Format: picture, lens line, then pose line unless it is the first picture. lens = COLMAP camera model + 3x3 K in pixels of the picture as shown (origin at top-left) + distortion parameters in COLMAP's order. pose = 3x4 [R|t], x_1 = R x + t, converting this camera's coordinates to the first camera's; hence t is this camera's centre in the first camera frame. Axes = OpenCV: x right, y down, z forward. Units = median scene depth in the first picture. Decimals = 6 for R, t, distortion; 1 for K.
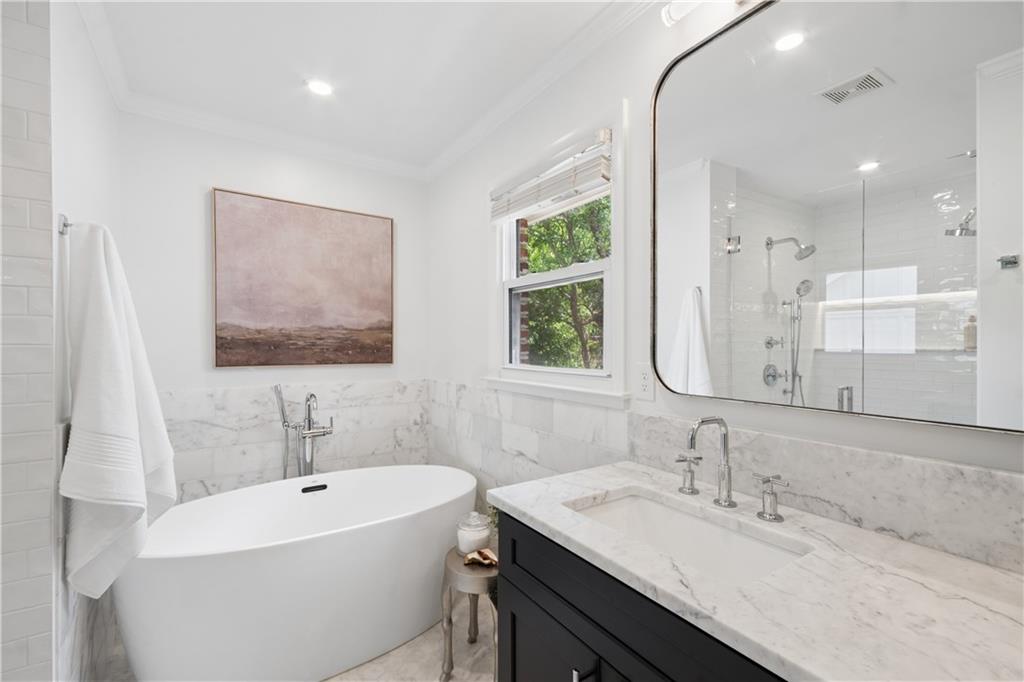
lens RADIAL K [[446.3, 0, 510.7], [0, 446.3, 346.4], [0, 0, 1]] dist [0.024319, 0.000100]
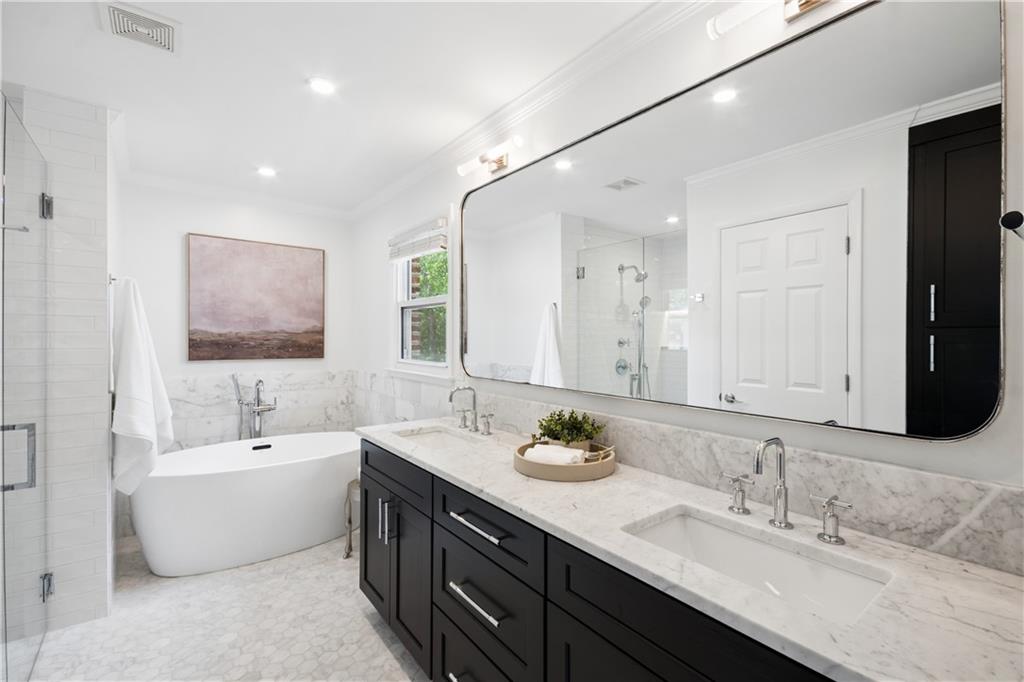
lens RADIAL K [[439.4, 0, 512.0], [0, 439.4, 341.0], [0, 0, 1]] dist [-0.001128, -0.000114]
pose [[0.995810, 0.004942, 0.091313, 0.205328], [-0.005193, 0.999983, 0.002509, -0.022531], [-0.091299, -0.002972, 0.995819, -0.417894]]
